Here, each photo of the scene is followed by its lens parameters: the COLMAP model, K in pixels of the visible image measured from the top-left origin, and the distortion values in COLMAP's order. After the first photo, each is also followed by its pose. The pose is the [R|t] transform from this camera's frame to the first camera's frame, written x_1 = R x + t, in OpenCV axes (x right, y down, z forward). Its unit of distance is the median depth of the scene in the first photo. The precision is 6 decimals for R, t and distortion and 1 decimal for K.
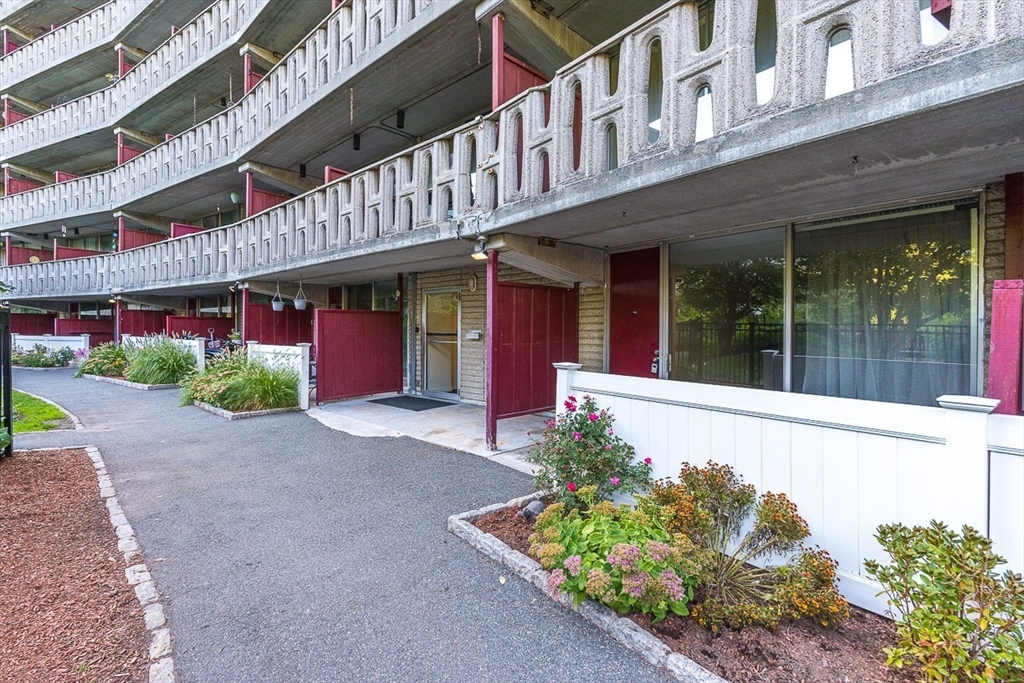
lens RADIAL K [[455.4, 0, 511.5], [0, 455.4, 330.3], [0, 0, 1]] dist [-0.001019, -0.000123]
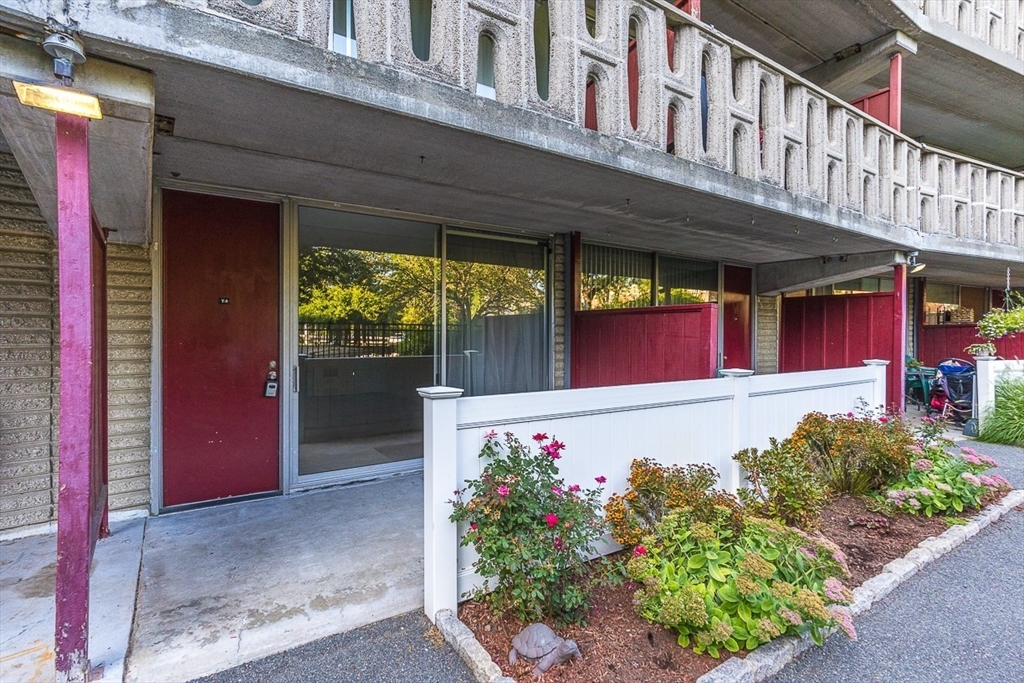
lens RADIAL K [[489.5, 0, 513.1], [0, 489.5, 334.1], [0, 0, 1]] dist [0.001277, 0.000296]
pose [[0.106052, -0.006290, 0.994341, -0.567161], [-0.000137, 0.999980, 0.006341, -0.000813], [-0.994361, -0.000808, 0.106049, 0.968272]]
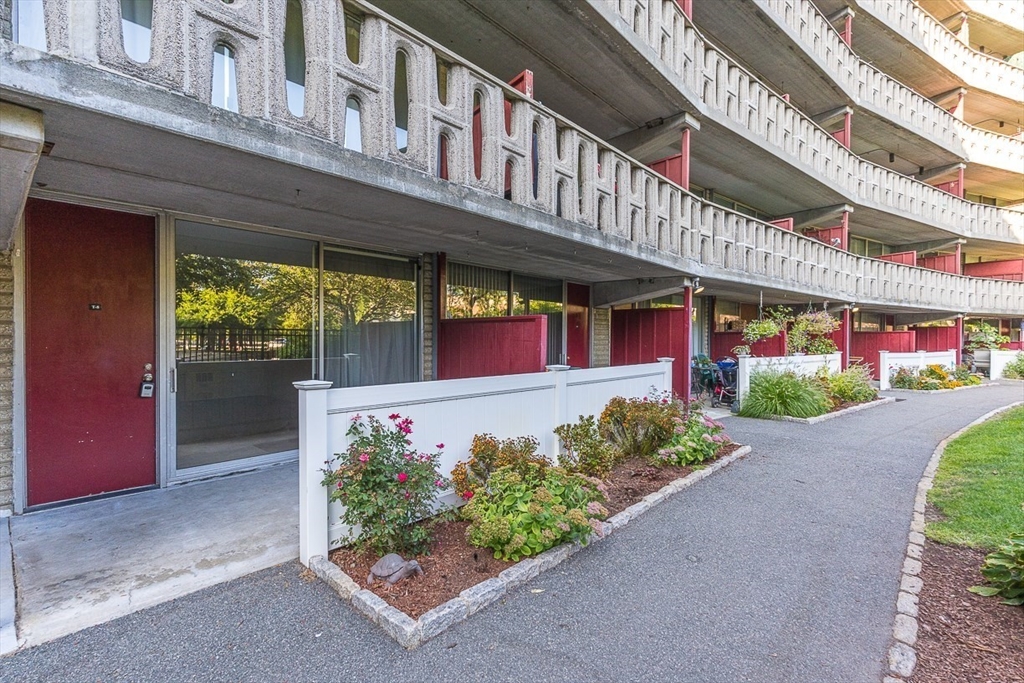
lens RADIAL K [[458.1, 0, 515.3], [0, 458.1, 341.8], [0, 0, 1]] dist [-0.001362, -0.000187]
pose [[-0.139021, -0.012328, 0.990213, -0.750157], [-0.001595, 0.999924, 0.012225, -0.000785], [-0.990288, 0.000120, -0.139030, 0.899032]]
